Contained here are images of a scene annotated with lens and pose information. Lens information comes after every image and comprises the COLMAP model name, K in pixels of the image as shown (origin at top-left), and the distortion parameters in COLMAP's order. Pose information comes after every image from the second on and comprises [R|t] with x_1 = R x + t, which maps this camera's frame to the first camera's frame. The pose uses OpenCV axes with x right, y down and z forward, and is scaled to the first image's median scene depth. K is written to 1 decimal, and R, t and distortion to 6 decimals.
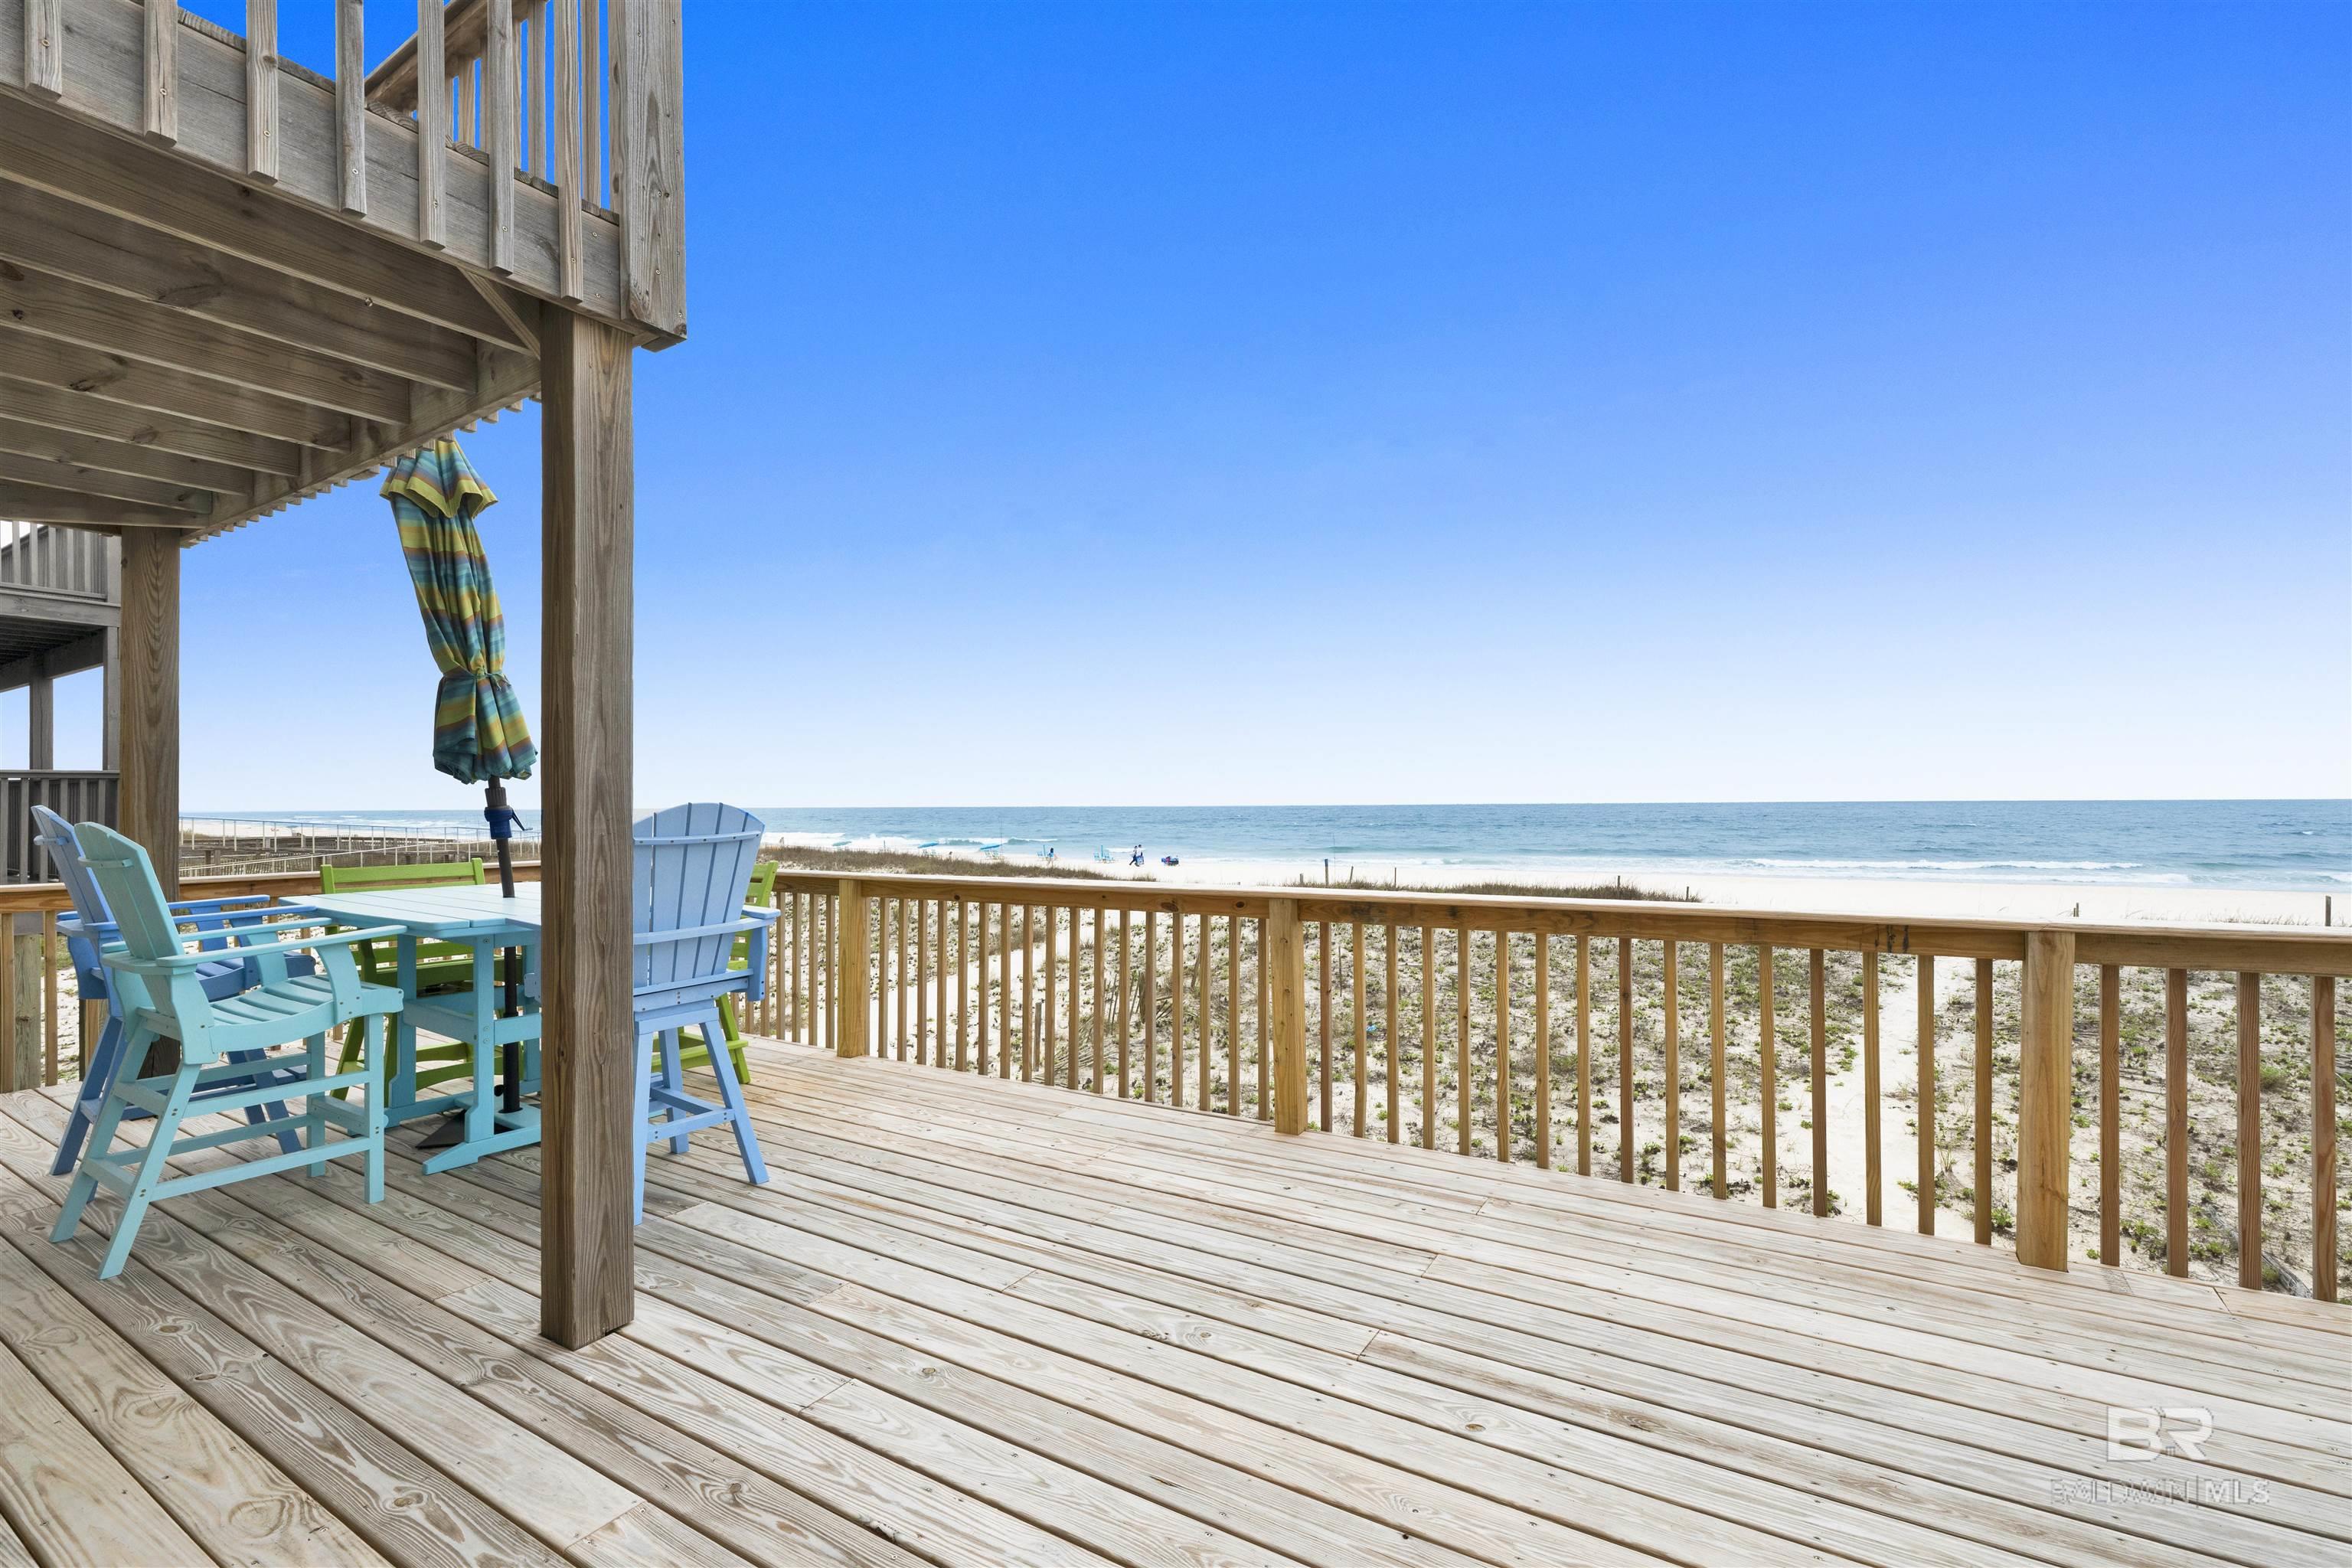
lens RADIAL K [[967.1, 0, 1168.4], [0, 967.1, 792.1], [0, 0, 1]] dist [-0.000177, 0.000252]
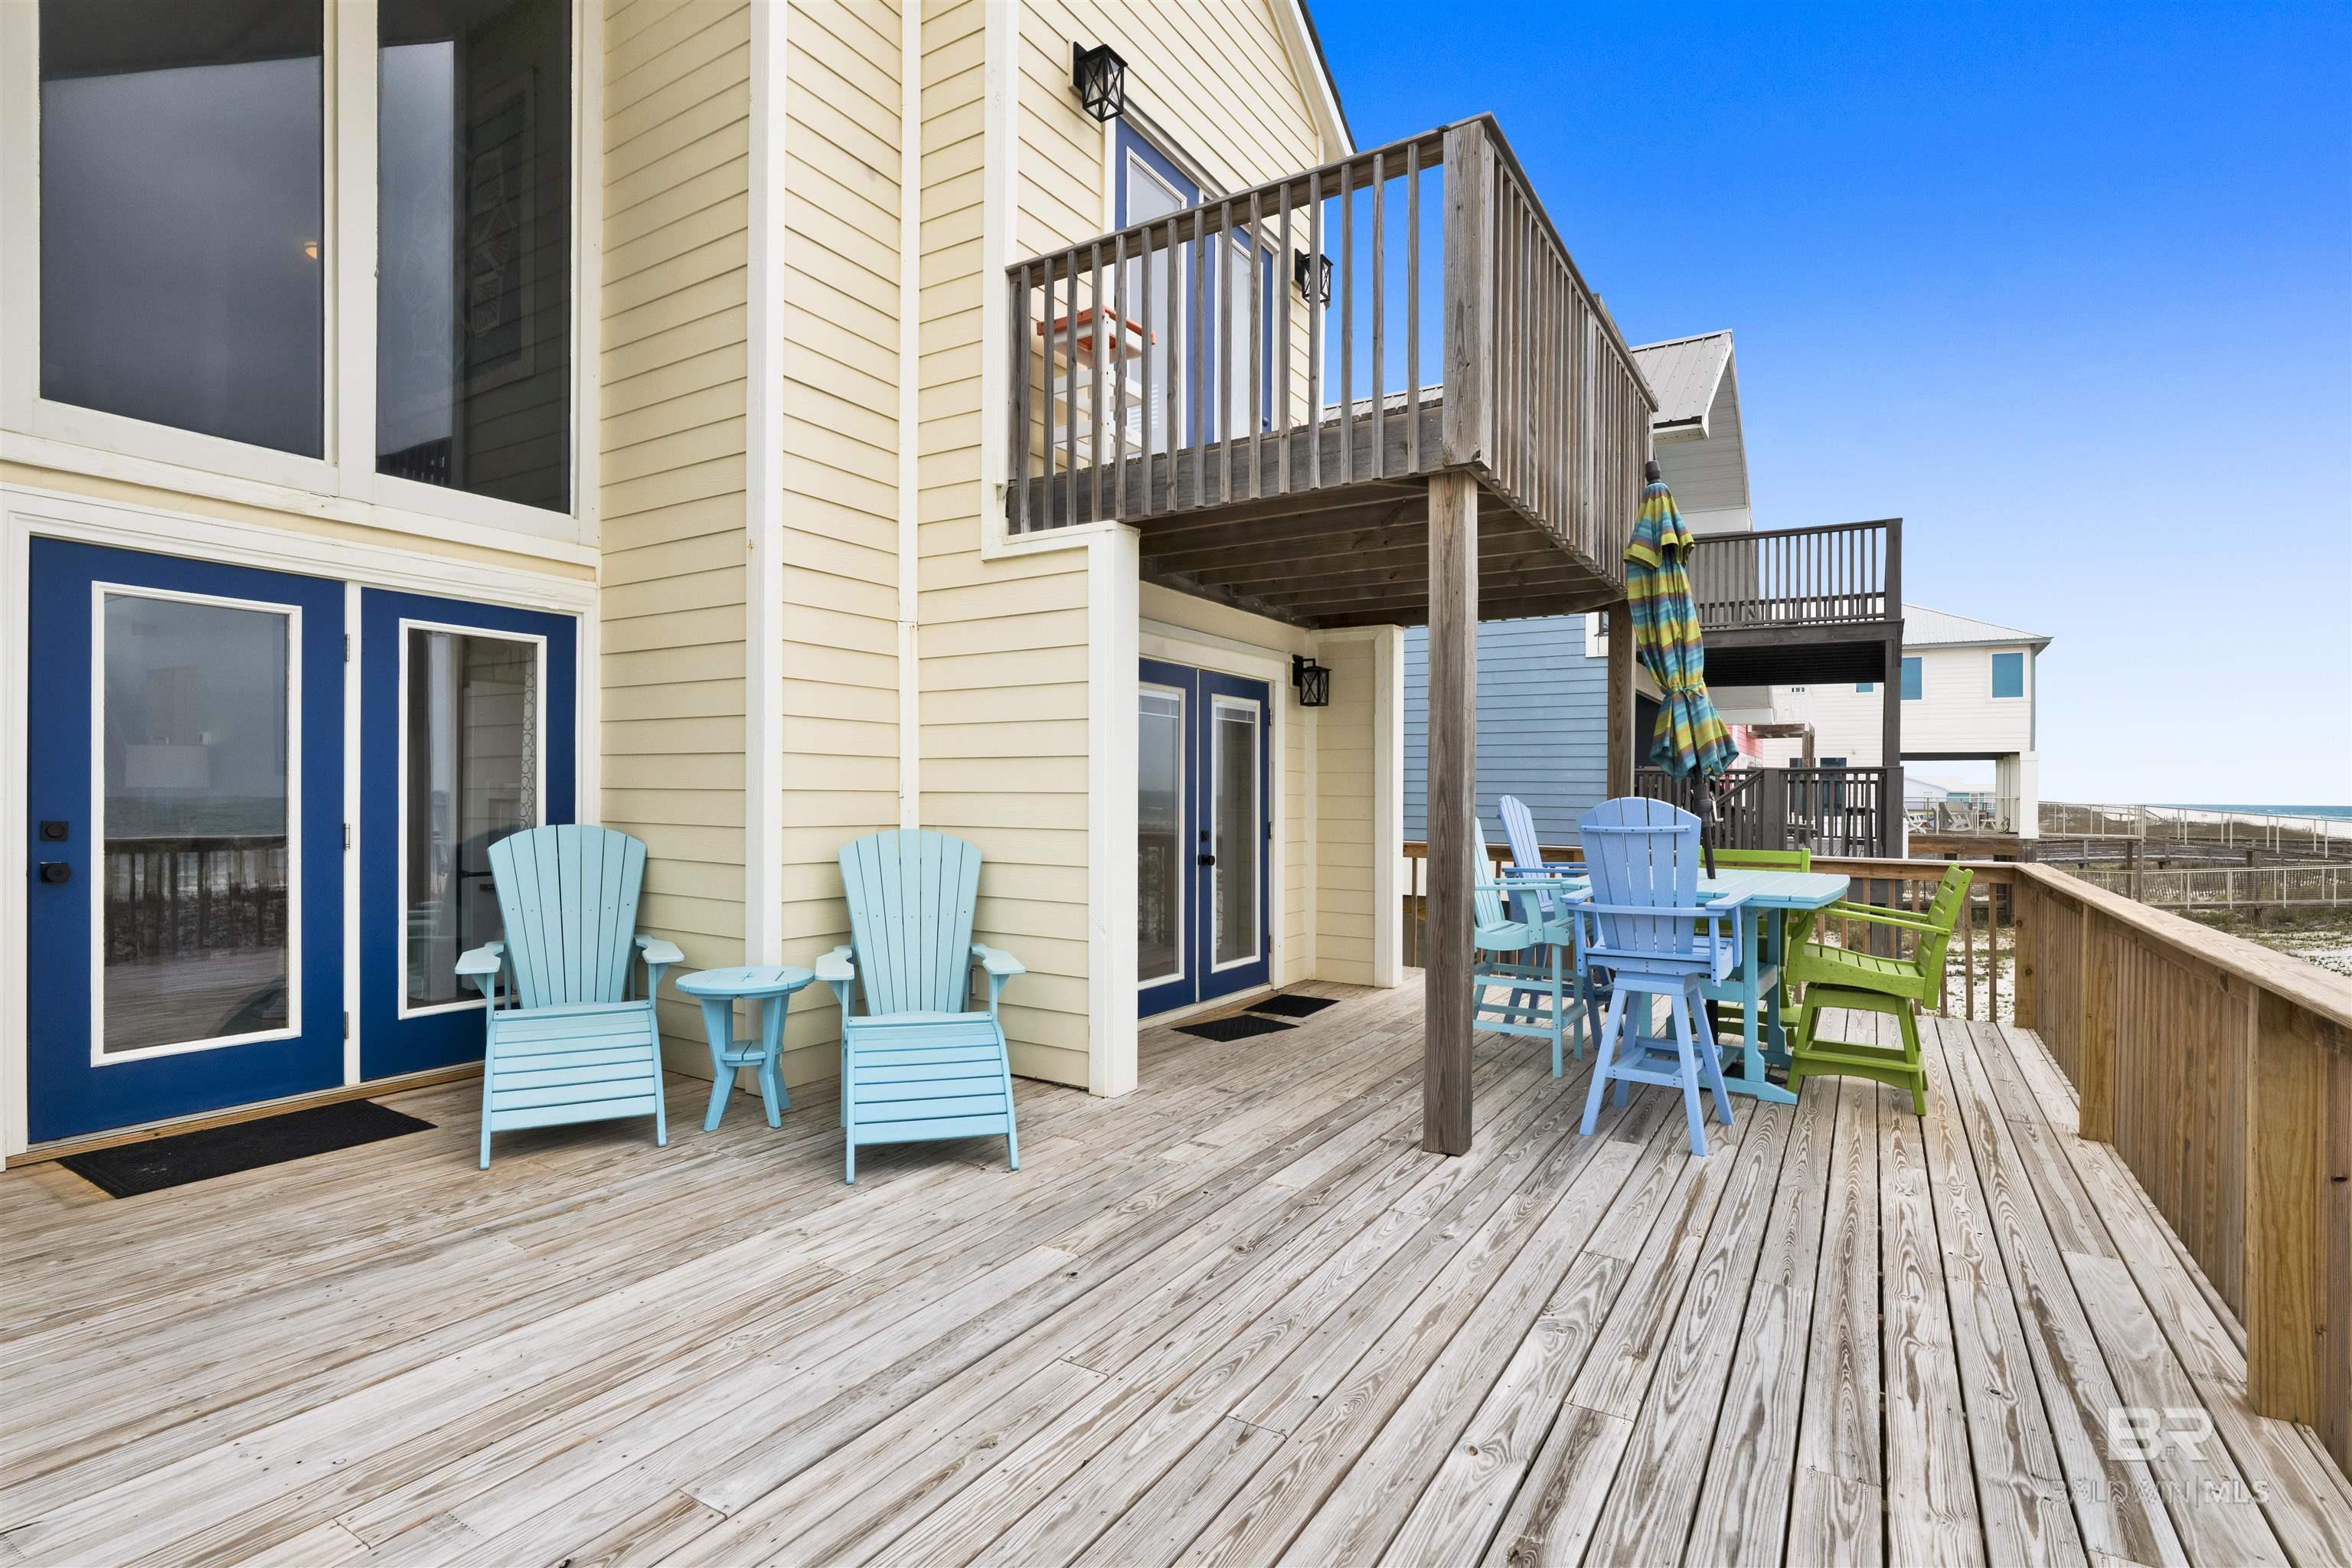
lens RADIAL K [[1130.1, 0, 1175.2], [0, 1130.1, 797.3], [0, 0, 1]] dist [0.004281, 0.000147]
pose [[0.036939, 0.011377, -0.999253, 0.870103], [-0.000830, 0.999935, 0.011354, -0.006214], [0.999317, 0.000410, 0.036946, 0.402699]]
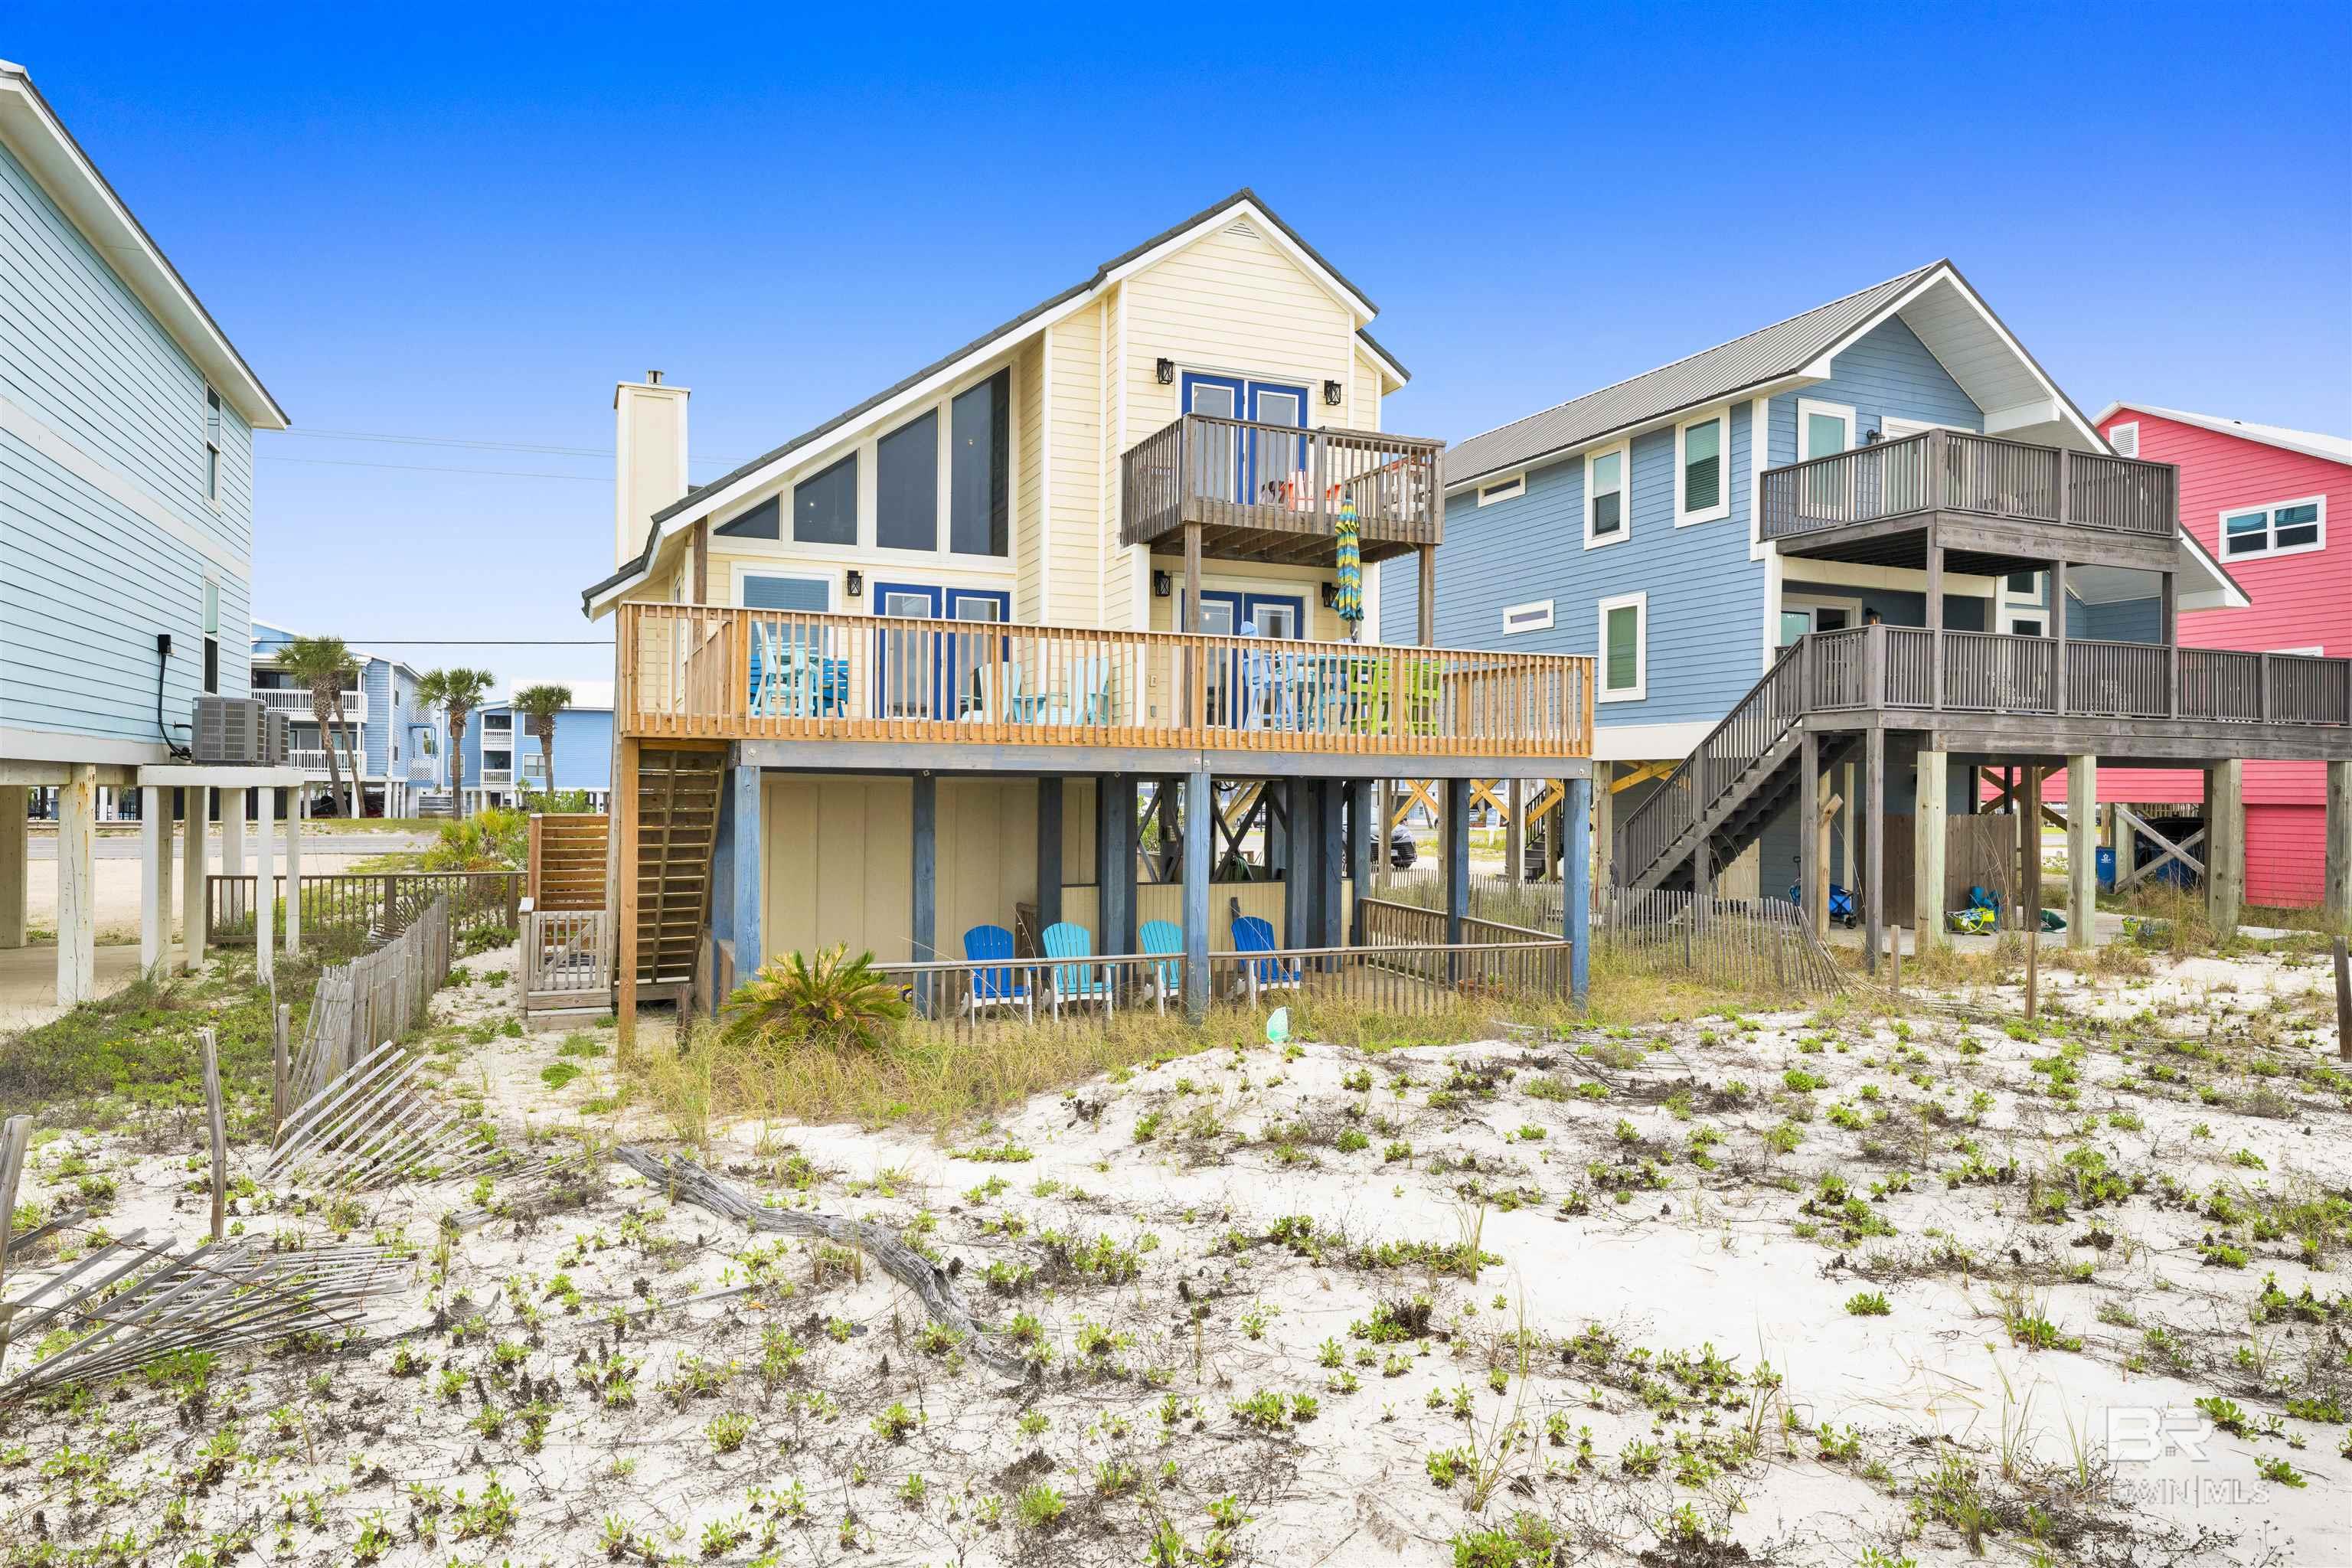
lens RADIAL K [[1404.4, 0, 1125.8], [0, 1404.4, 790.6], [0, 0, 1]] dist [-0.002966, -0.002077]
pose [[-0.550446, 0.002430, -0.834868, 4.024738], [0.003247, 0.999994, 0.000770, 0.617584], [0.834865, -0.002287, -0.550450, 3.430066]]
